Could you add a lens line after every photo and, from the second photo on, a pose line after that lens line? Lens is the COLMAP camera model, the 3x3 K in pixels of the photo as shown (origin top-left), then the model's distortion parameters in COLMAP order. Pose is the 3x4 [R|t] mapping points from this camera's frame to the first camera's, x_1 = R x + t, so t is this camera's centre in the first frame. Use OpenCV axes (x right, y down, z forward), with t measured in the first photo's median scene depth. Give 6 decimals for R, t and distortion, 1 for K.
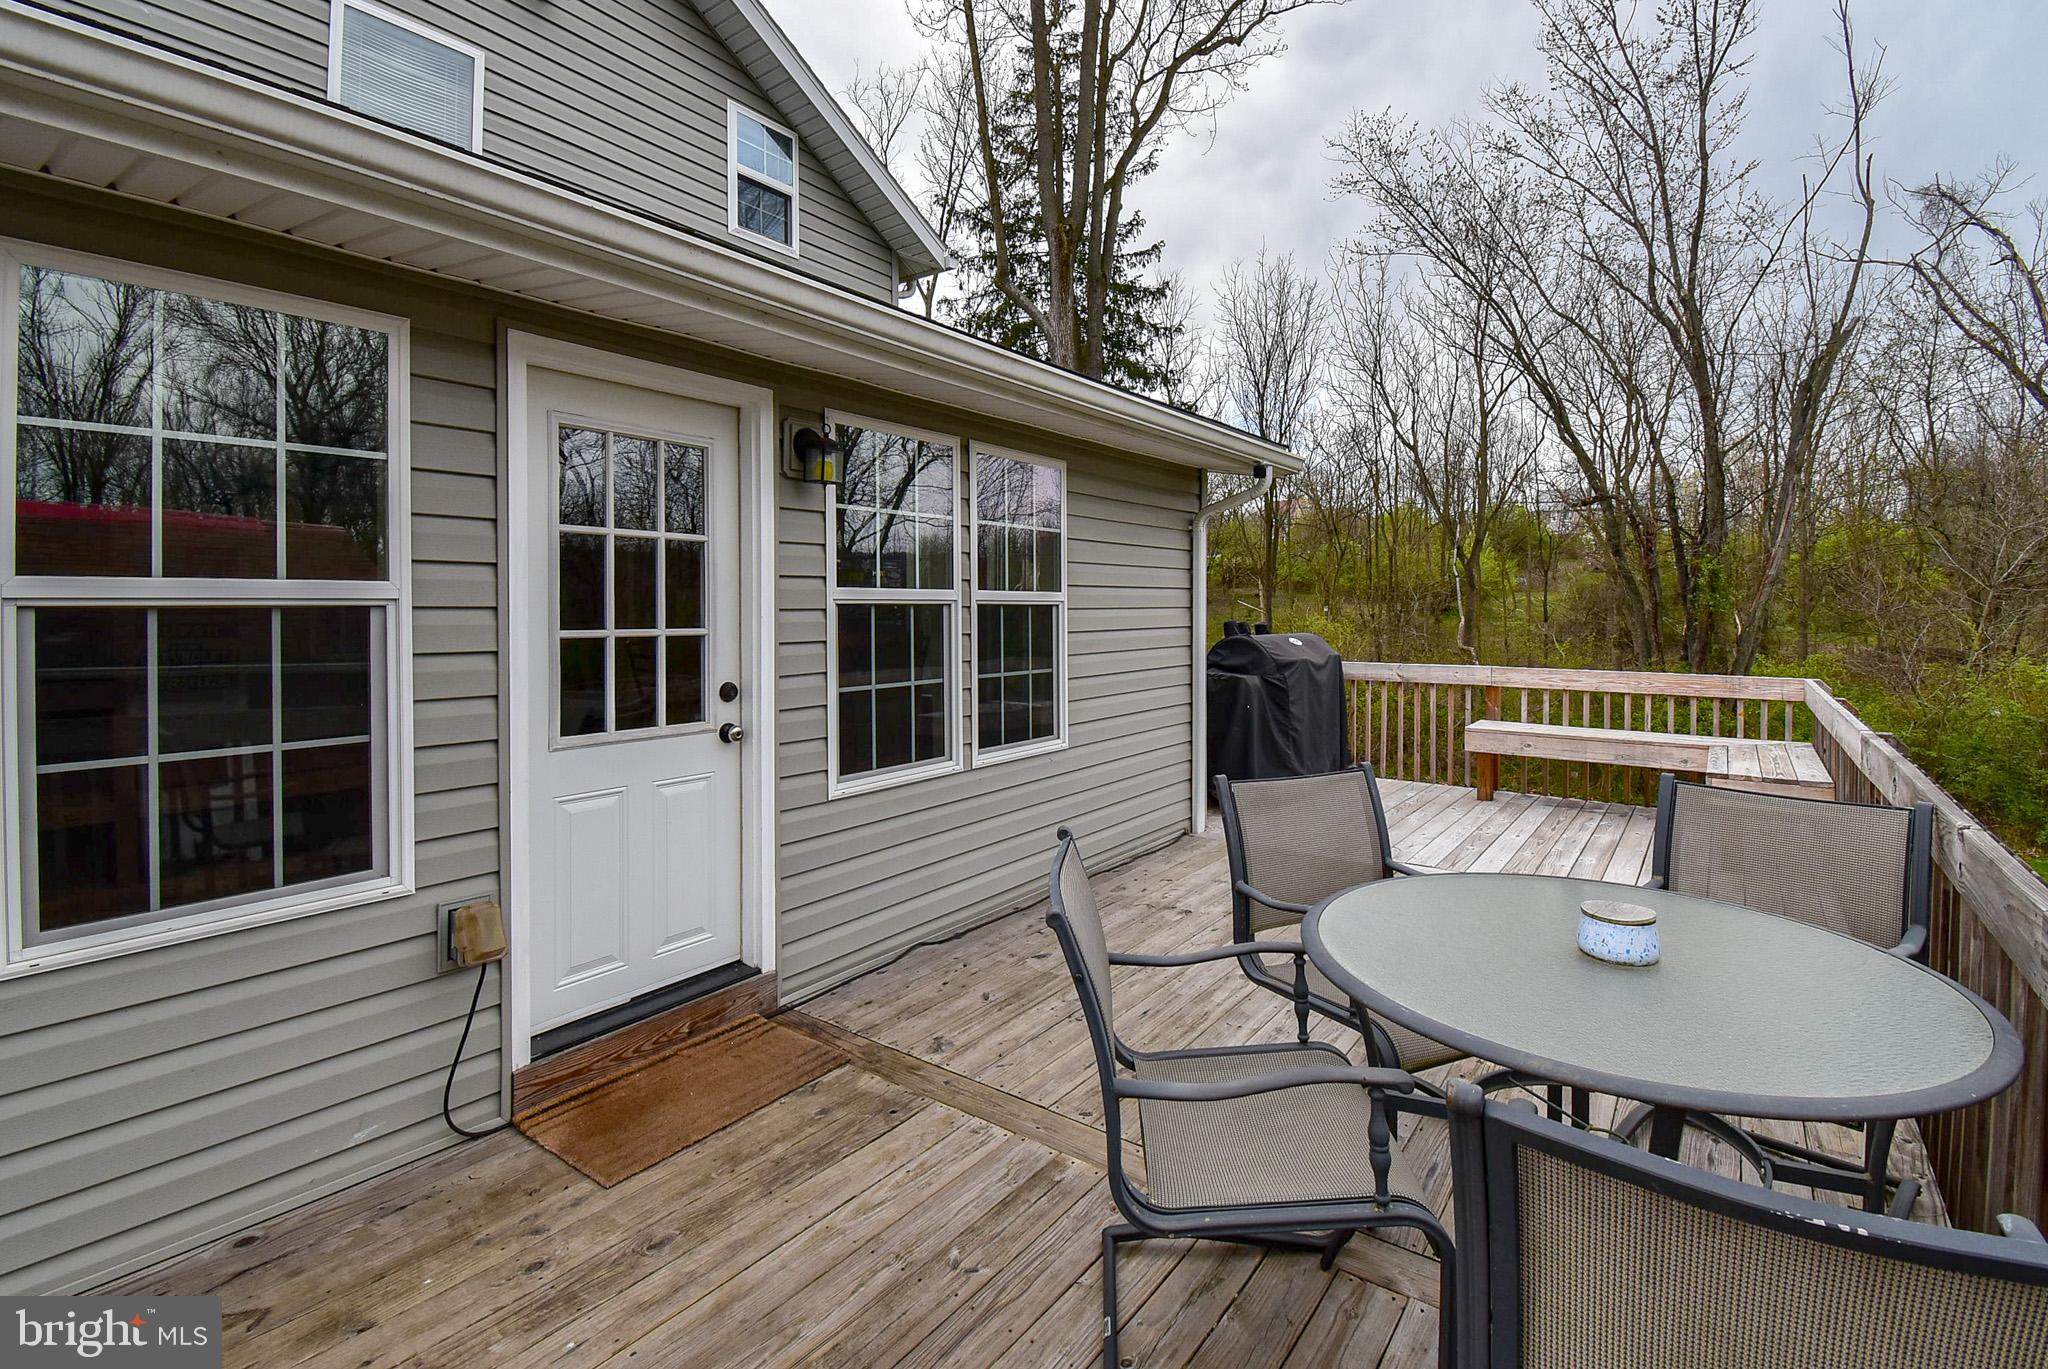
lens RADIAL K [[937.6, 0, 1038.4], [0, 937.6, 609.3], [0, 0, 1]] dist [-0.012305, -0.008199]
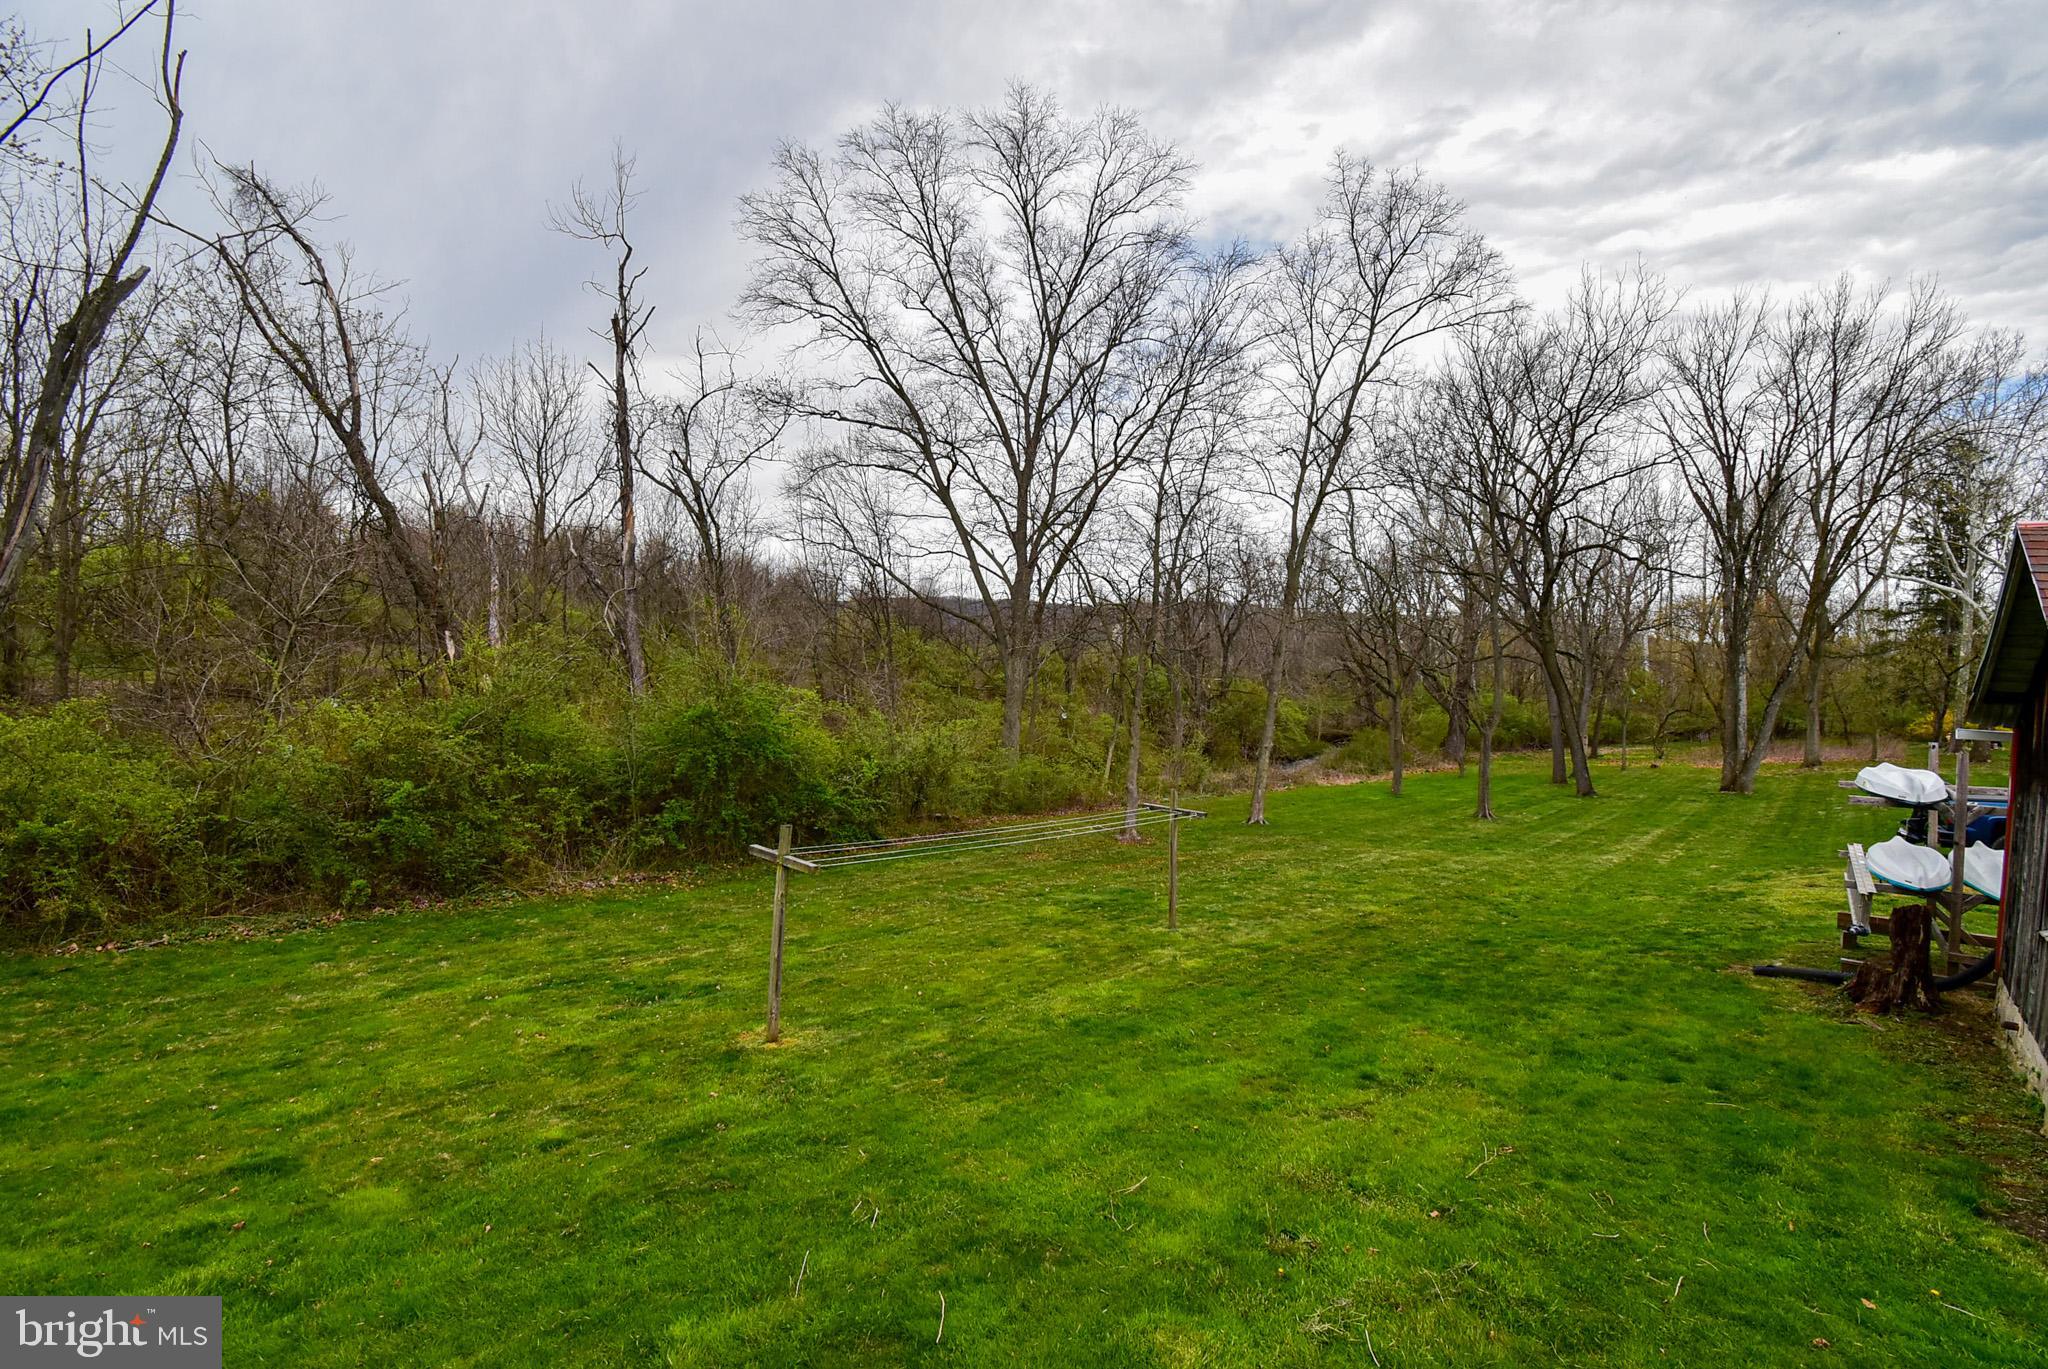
lens RADIAL K [[868.3, 0, 1044.6], [0, 868.3, 679.0], [0, 0, 1]] dist [-0.017553, -0.004139]
pose [[0.024337, -0.010327, 0.999650, 0.159915], [-0.033135, 0.999389, 0.011131, -0.000586], [-0.999155, -0.033395, 0.023980, 0.174800]]
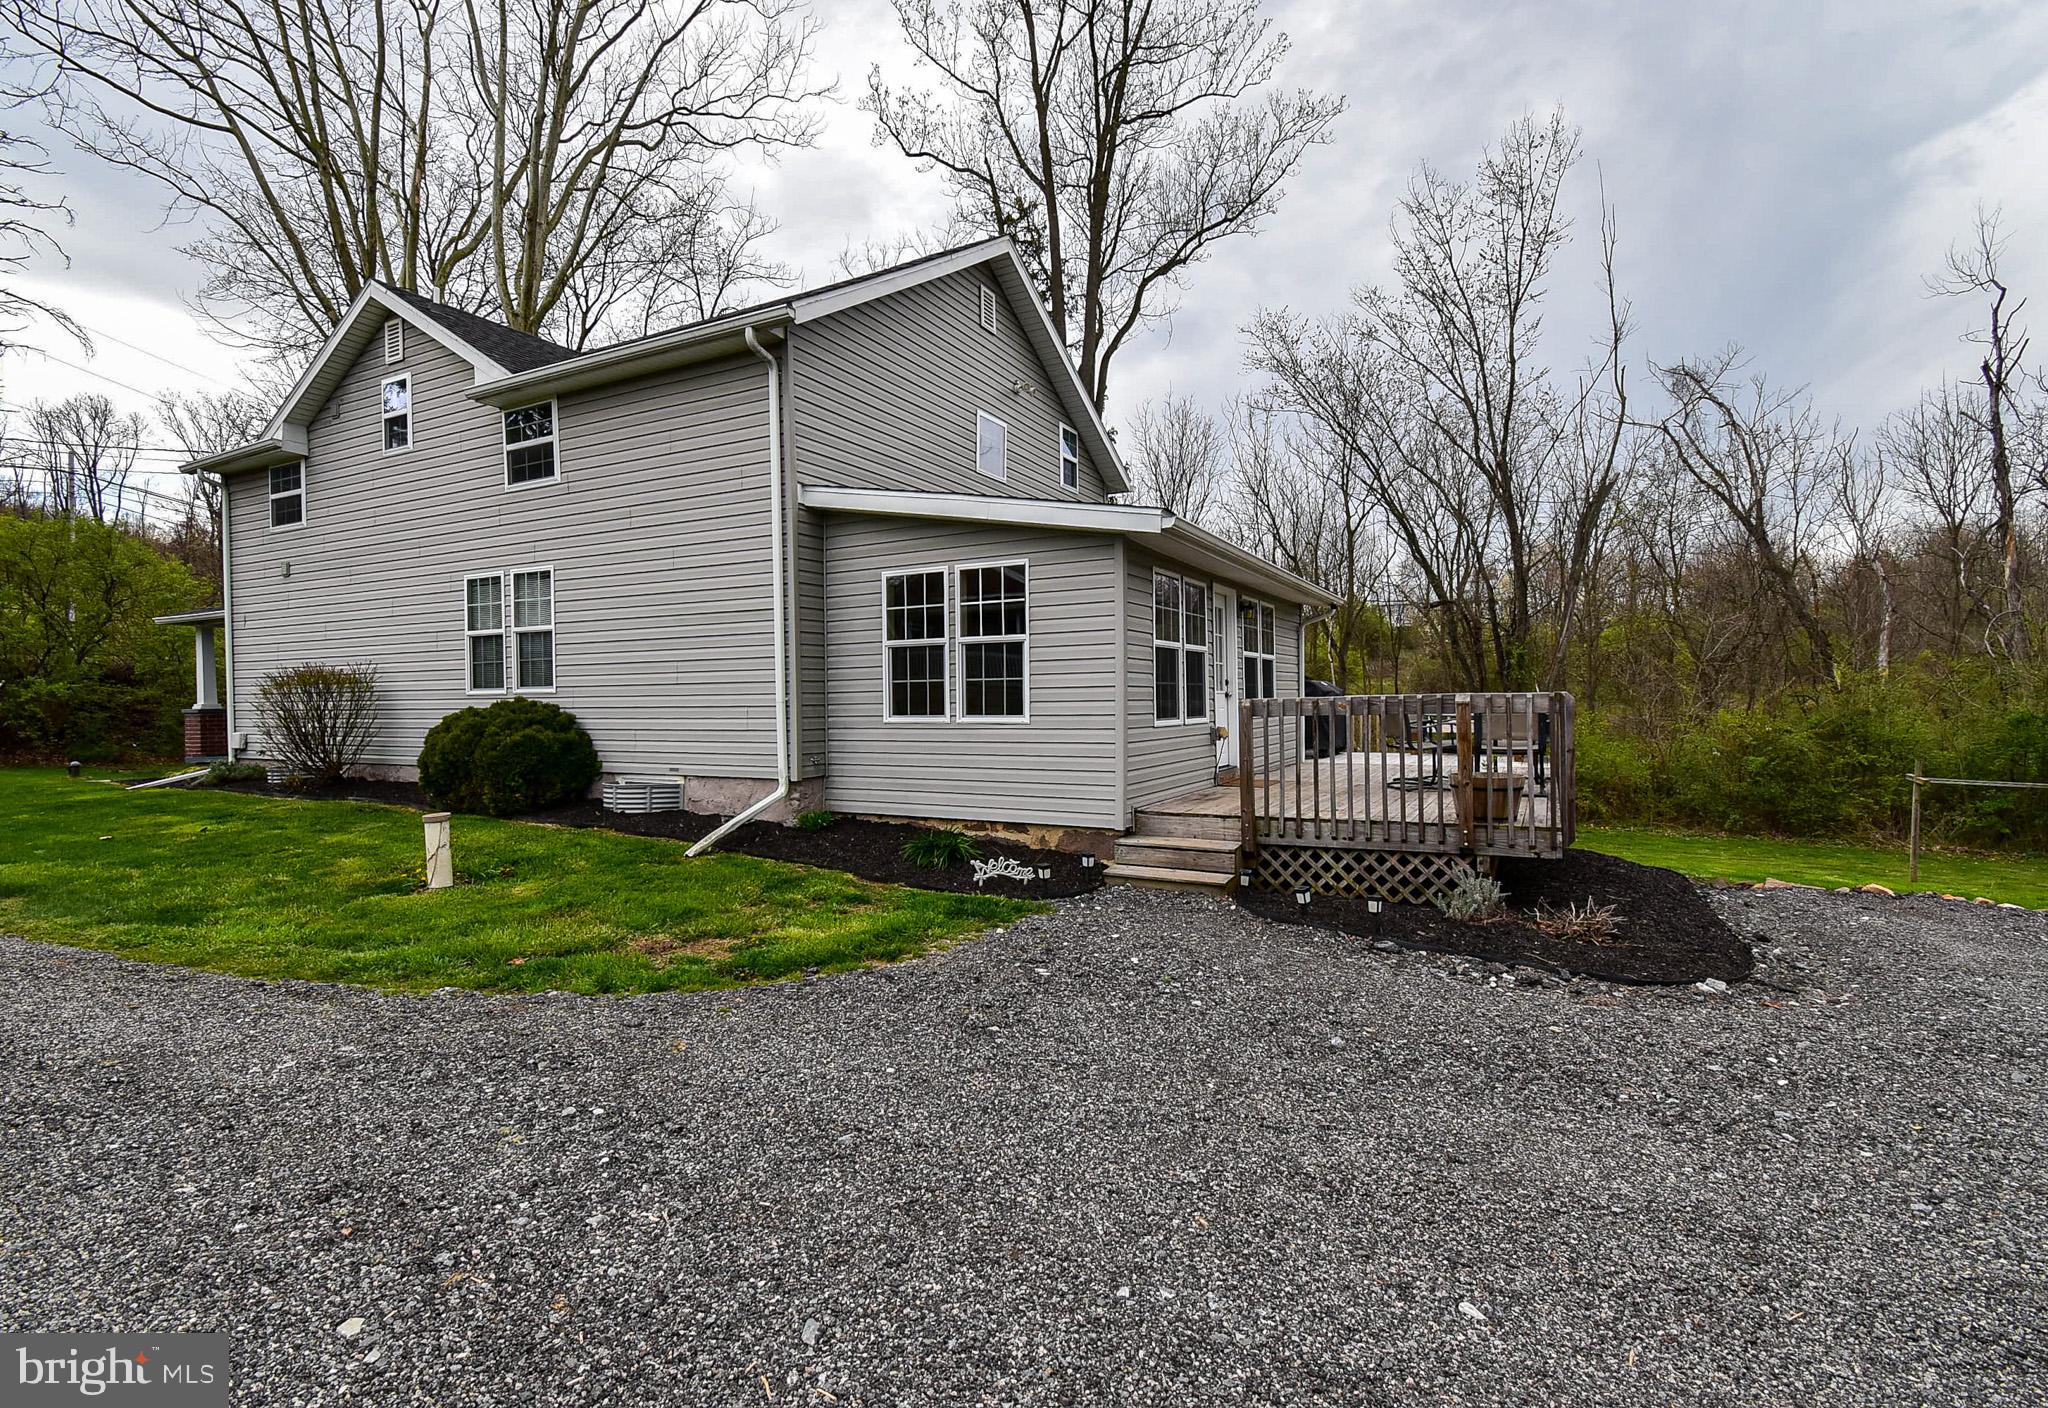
lens RADIAL K [[894.2, 0, 1014.8], [0, 894.2, 689.8], [0, 0, 1]] dist [-0.006424, -0.001228]
pose [[0.994438, -0.008775, 0.104956, -0.147475], [0.009875, 0.999902, -0.009964, 0.015020], [-0.104858, 0.010944, 0.994427, -0.217256]]
